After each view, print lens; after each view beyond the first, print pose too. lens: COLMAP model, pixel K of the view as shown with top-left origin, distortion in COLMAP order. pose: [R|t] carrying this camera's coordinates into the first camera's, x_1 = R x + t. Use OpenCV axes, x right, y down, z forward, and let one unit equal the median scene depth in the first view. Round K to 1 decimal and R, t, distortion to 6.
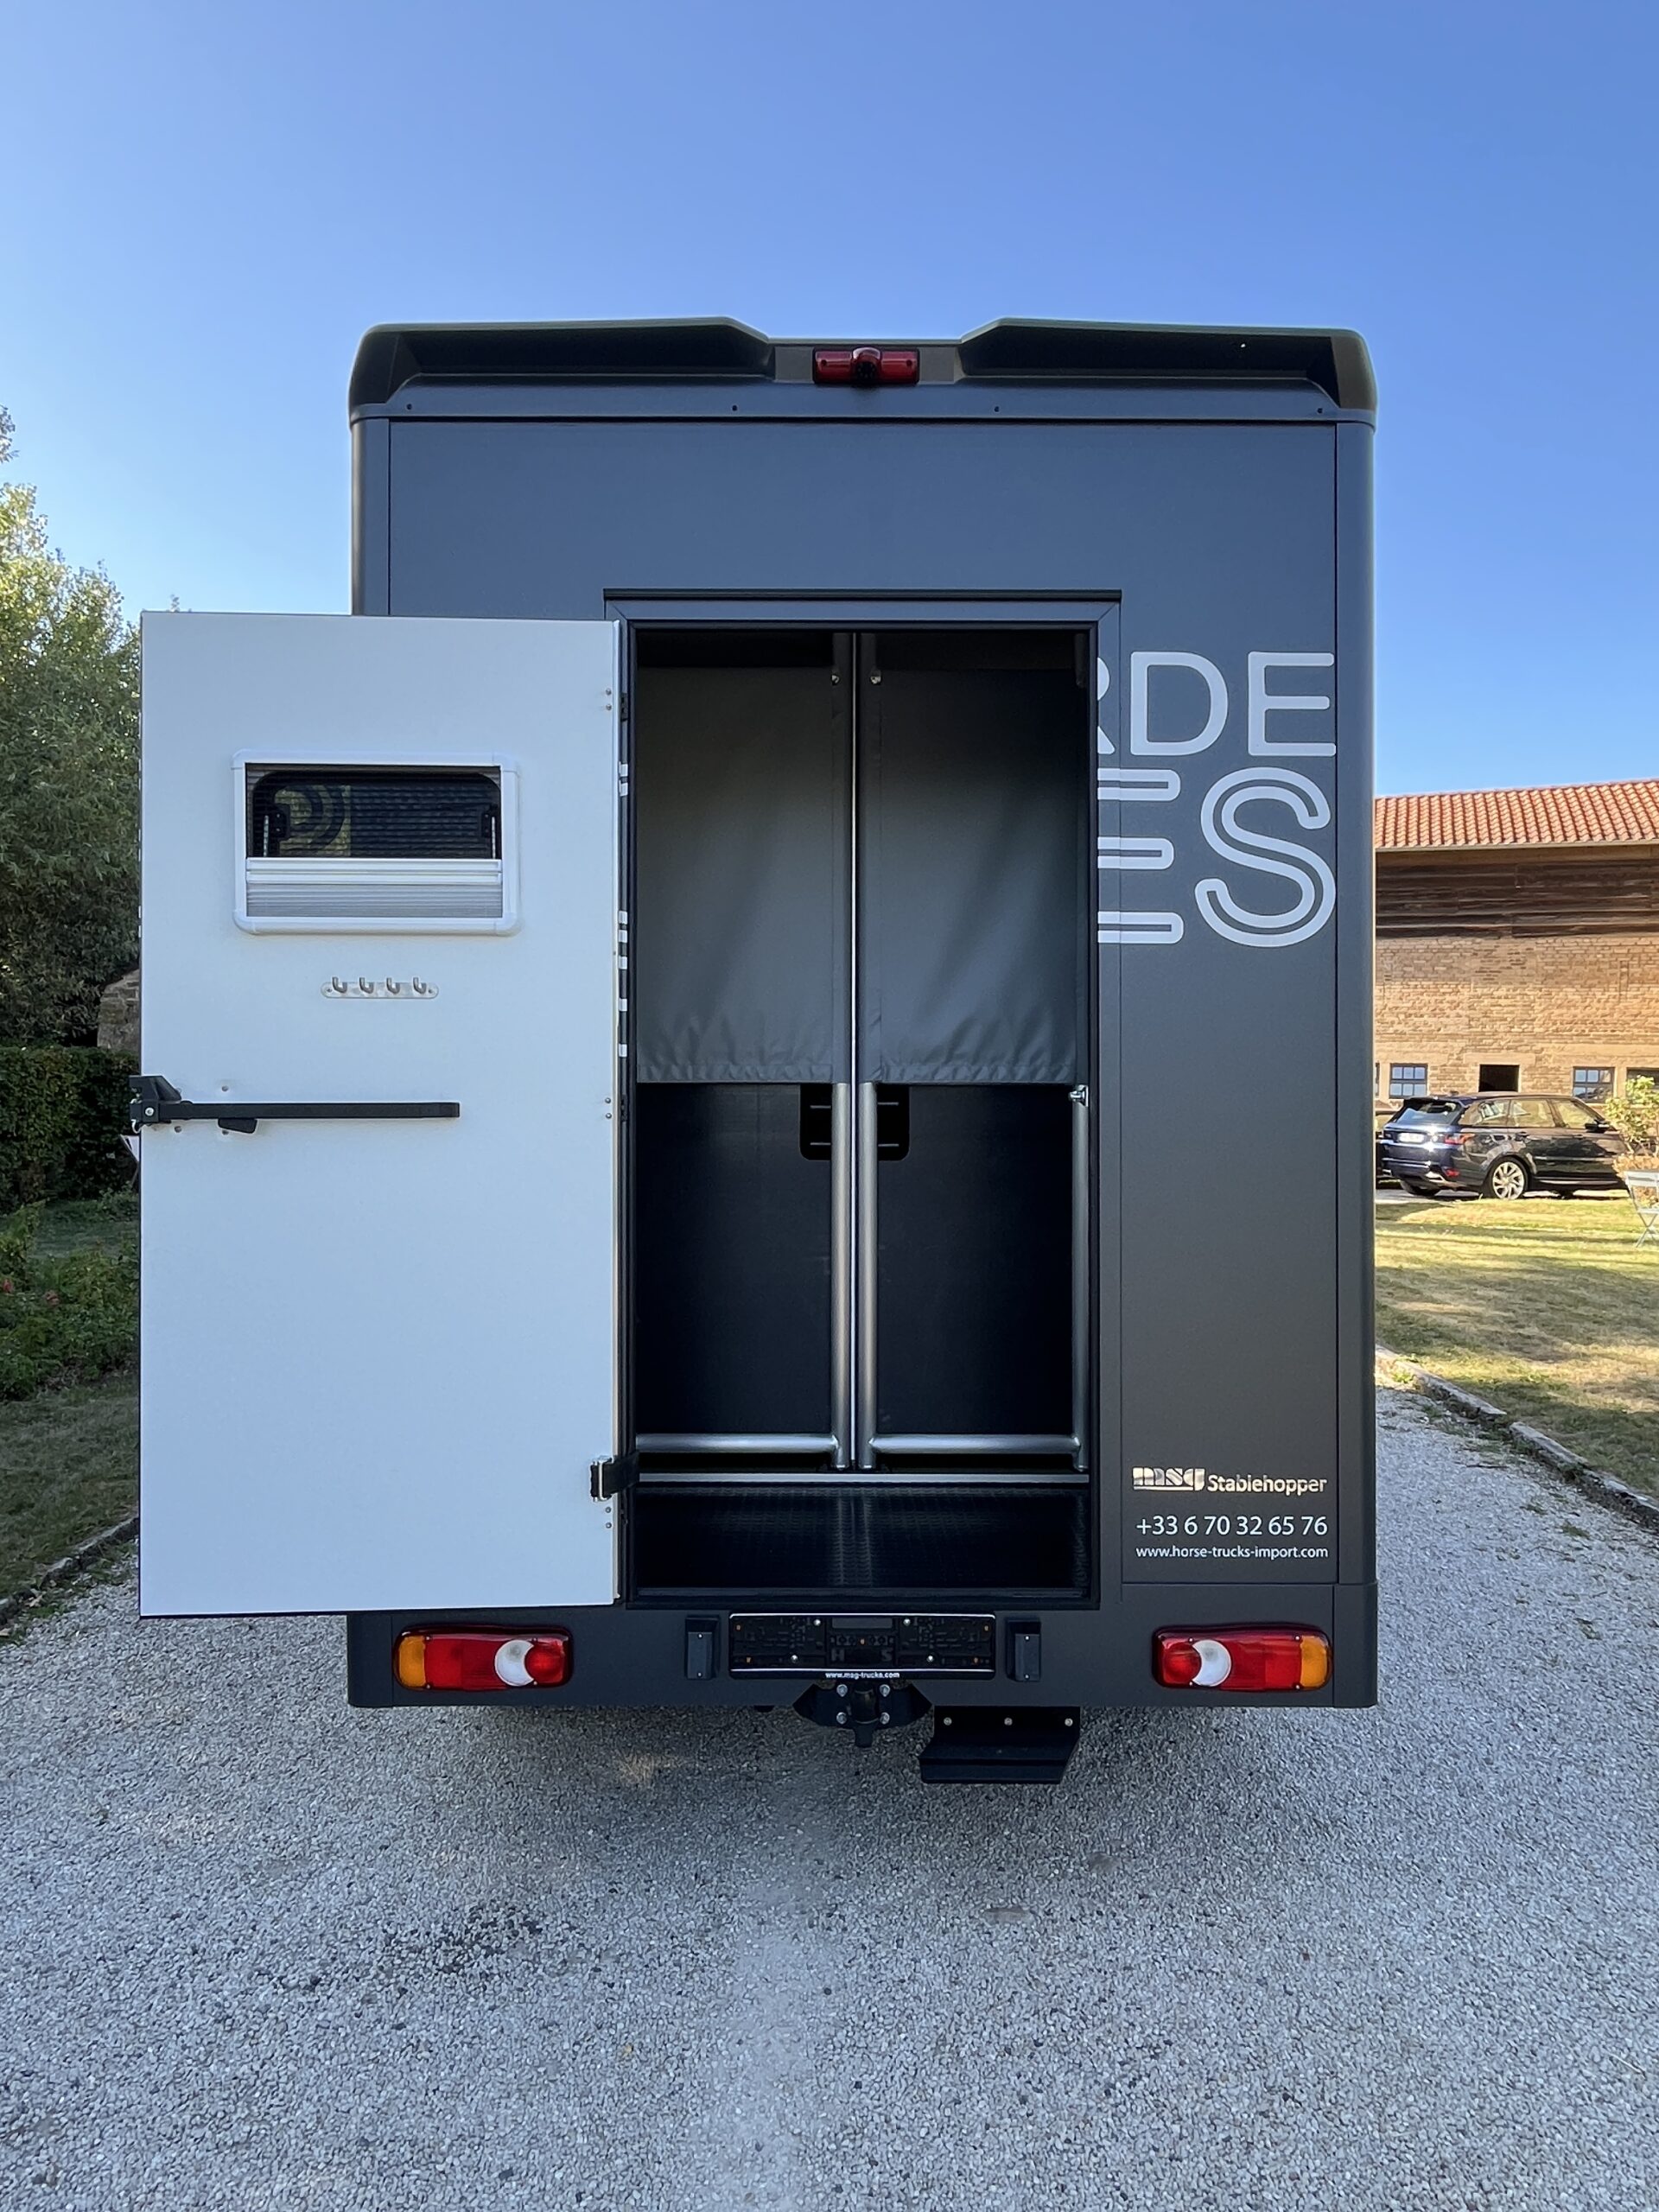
lens RADIAL K [[1328.0, 0, 821.8], [0, 1328.0, 1107.8], [0, 0, 1]] dist [-0.006224, 0.000592]
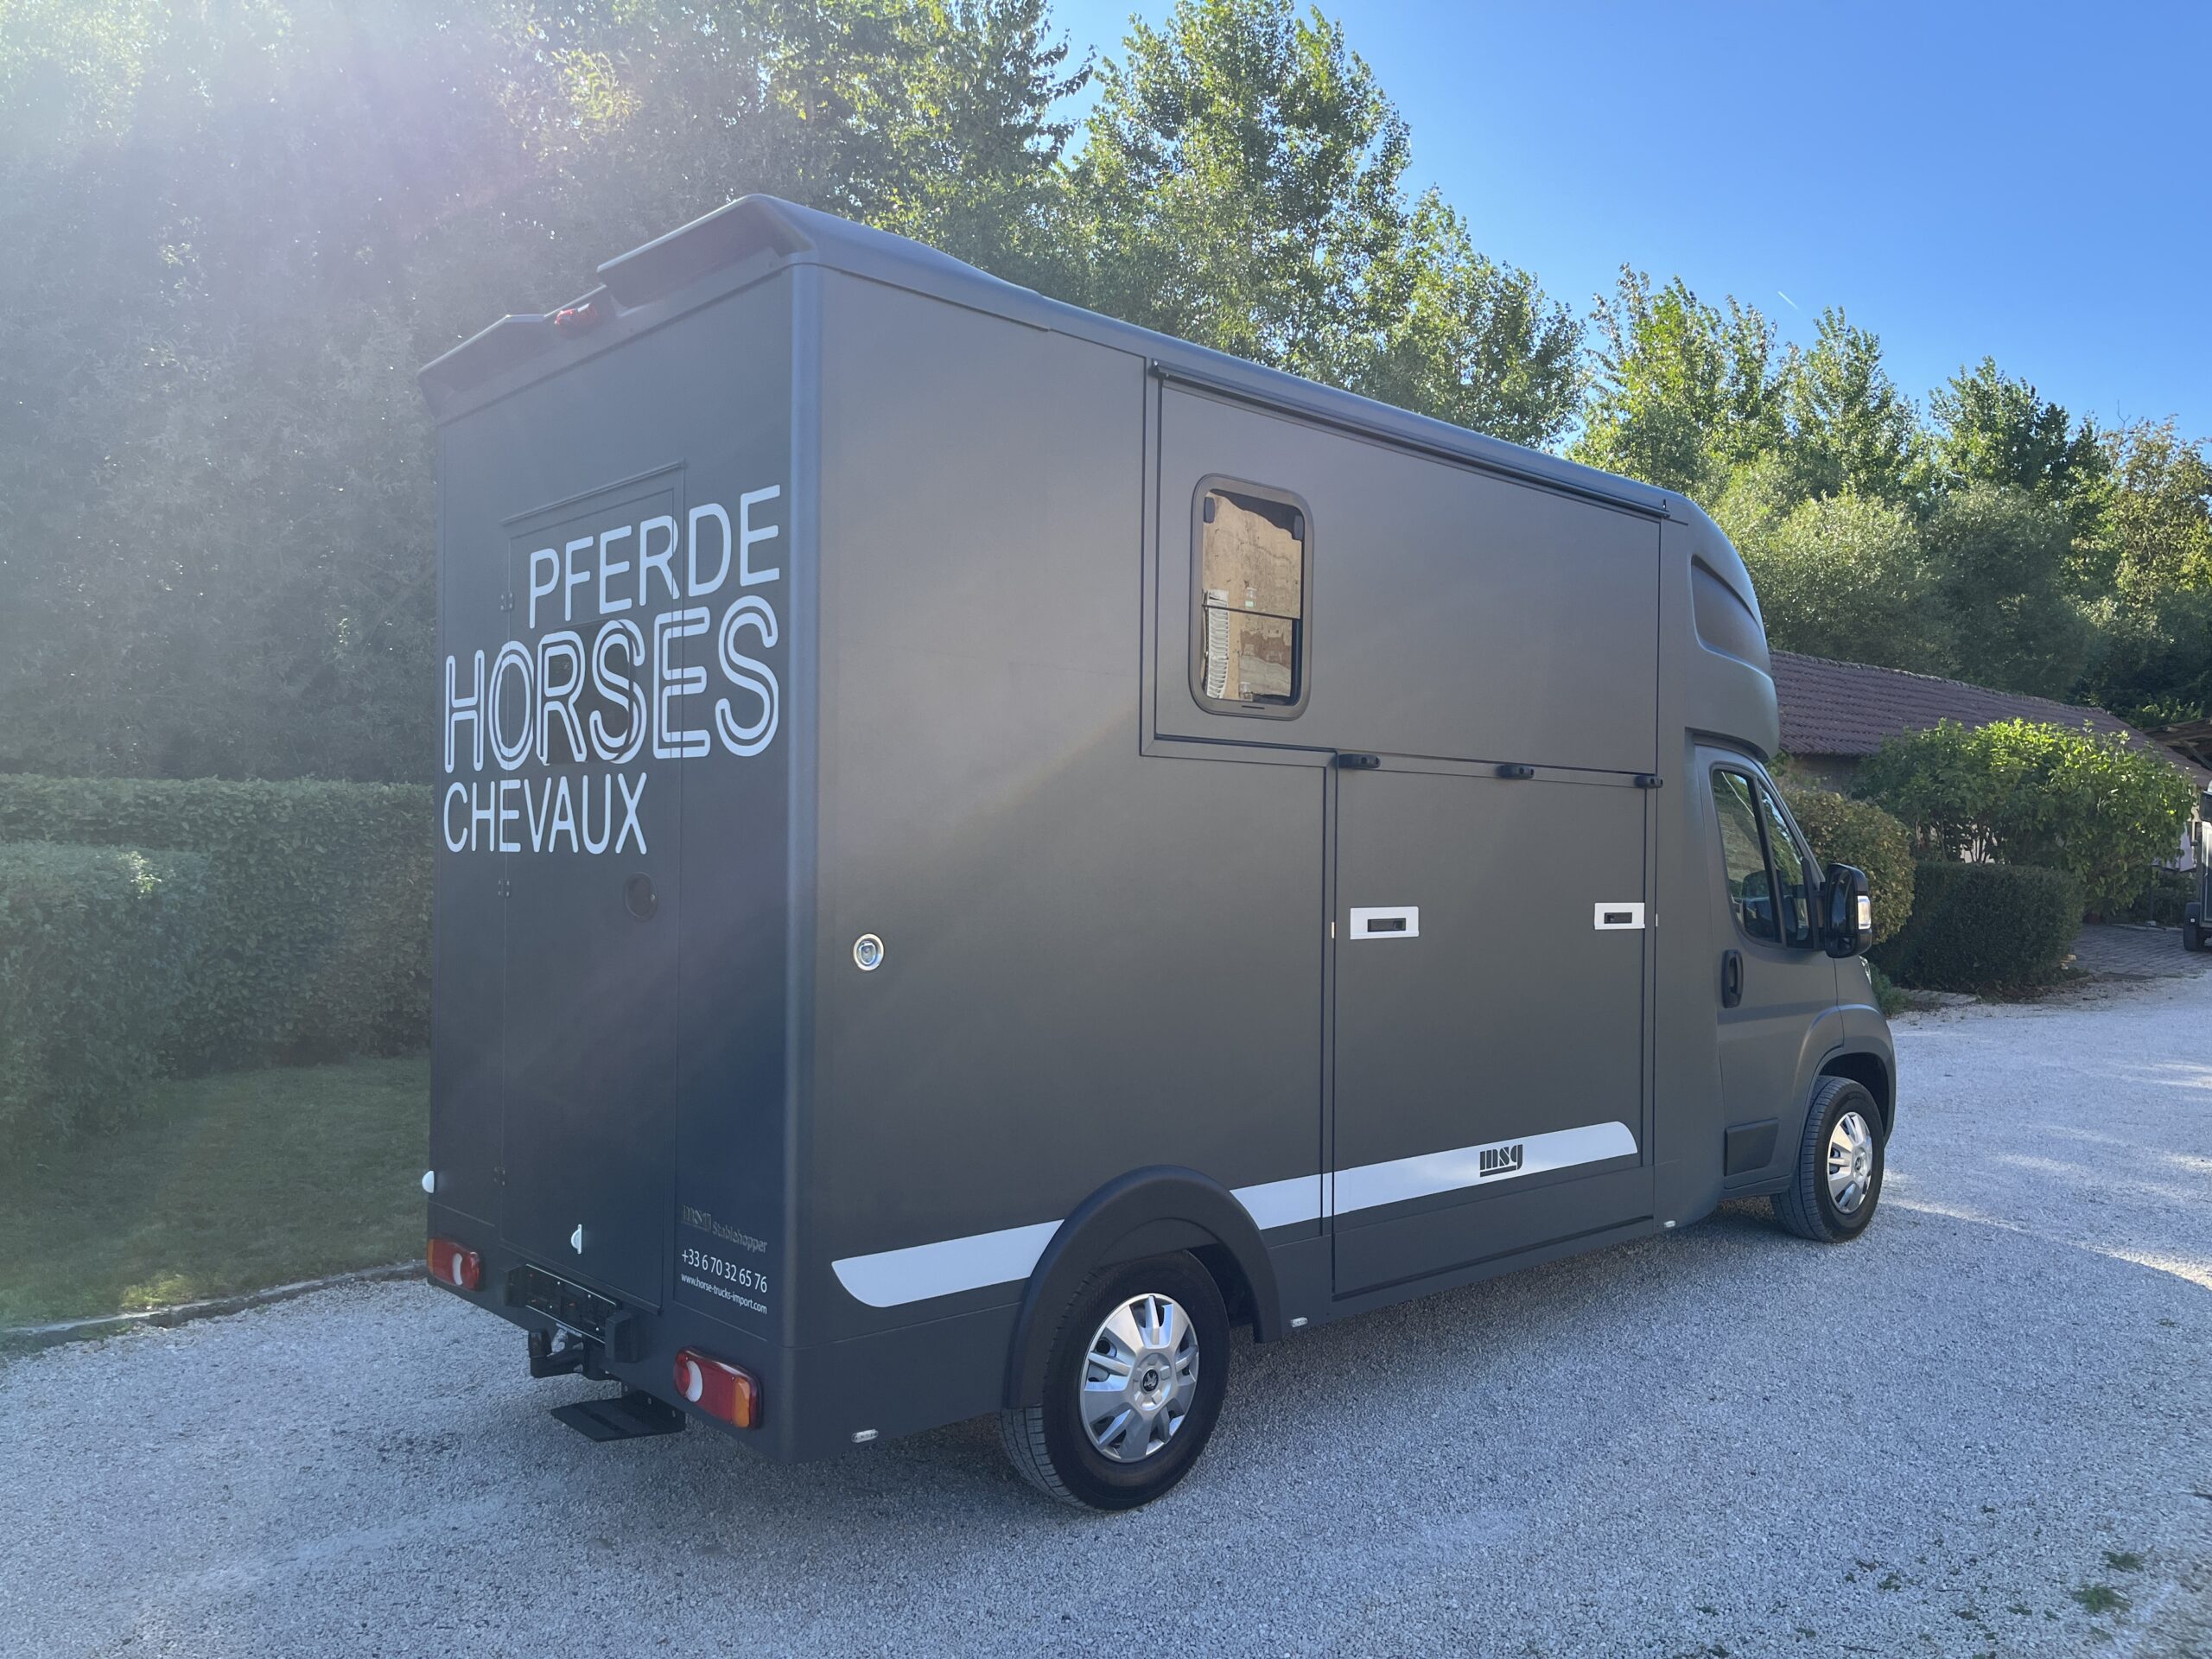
lens RADIAL K [[1670.9, 0, 1120.3], [0, 1670.9, 836.5], [0, 0, 1]] dist [0.054566, -0.071921]
pose [[0.681219, -0.002605, -0.732075, 1.582890], [-0.004131, 0.999964, -0.007402, -0.044412], [0.732068, 0.008067, 0.681184, 0.268200]]
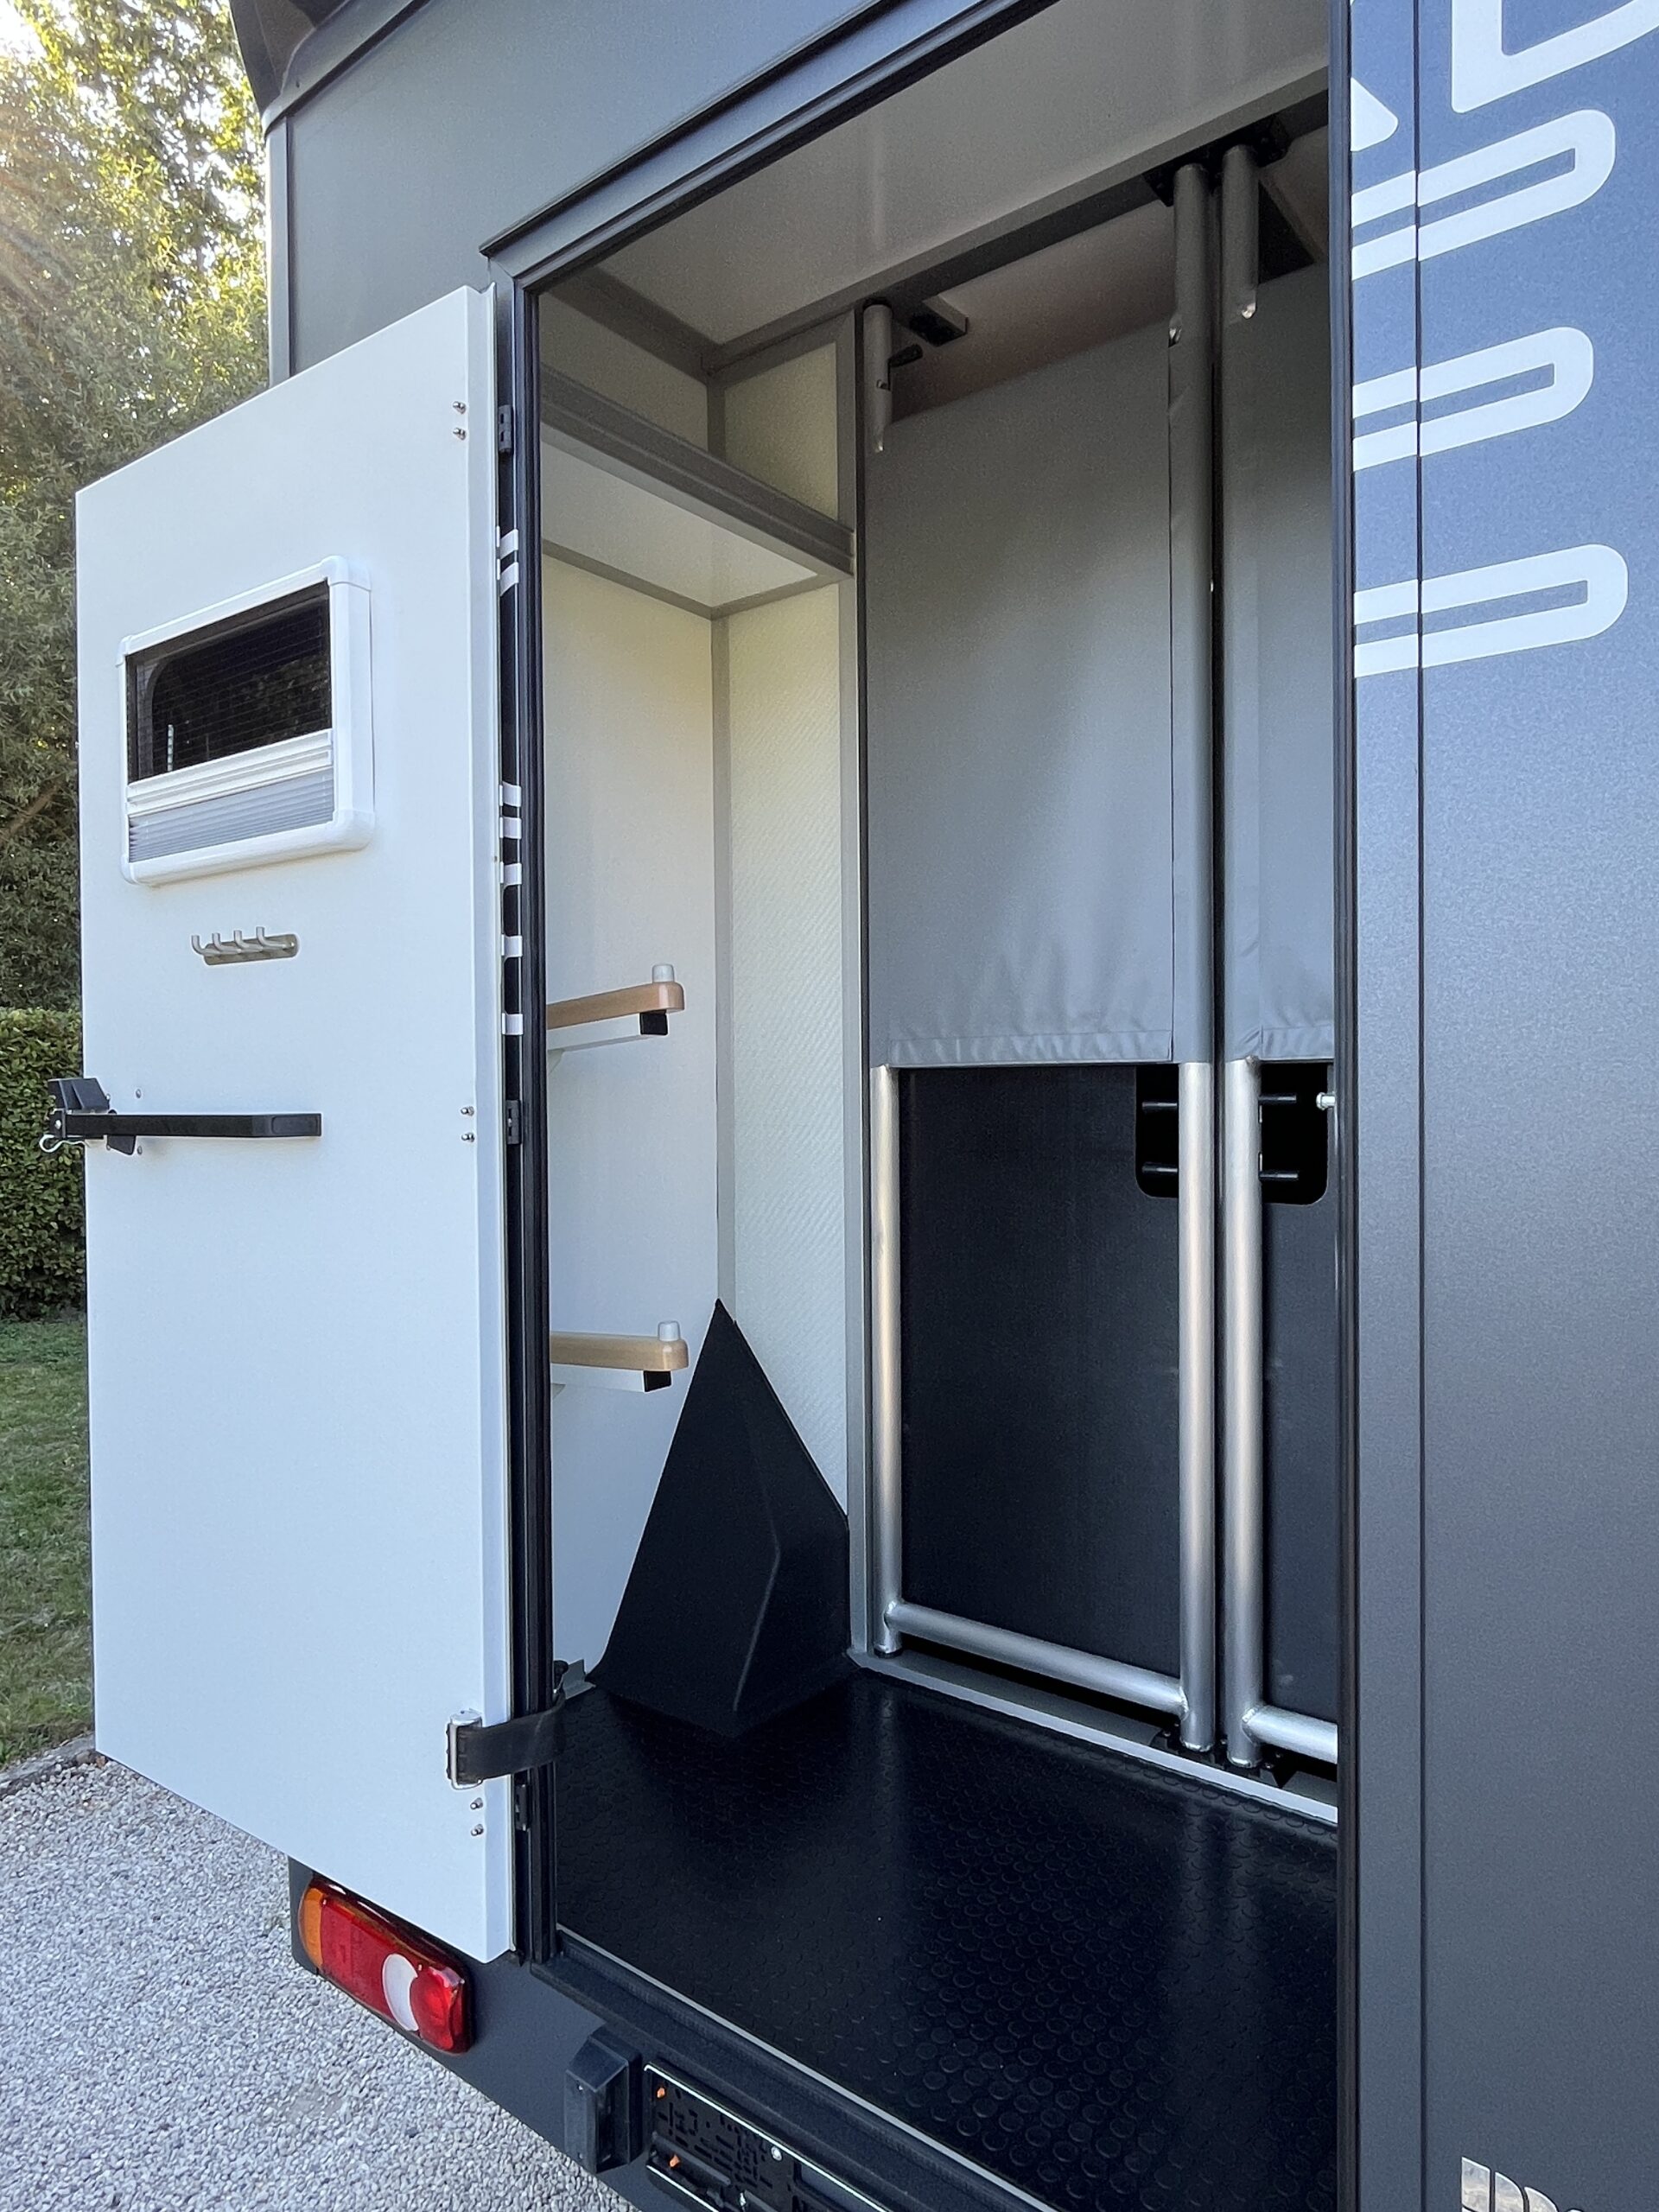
lens RADIAL K [[1328.0, 0, 821.8], [0, 1328.0, 1107.8], [0, 0, 1]] dist [-0.006224, 0.000592]
pose [[0.787882, 0.002645, -0.615821, 0.316482], [0.011091, 0.999768, 0.018484, -0.015650], [0.615726, -0.021393, 0.787670, 0.621416]]
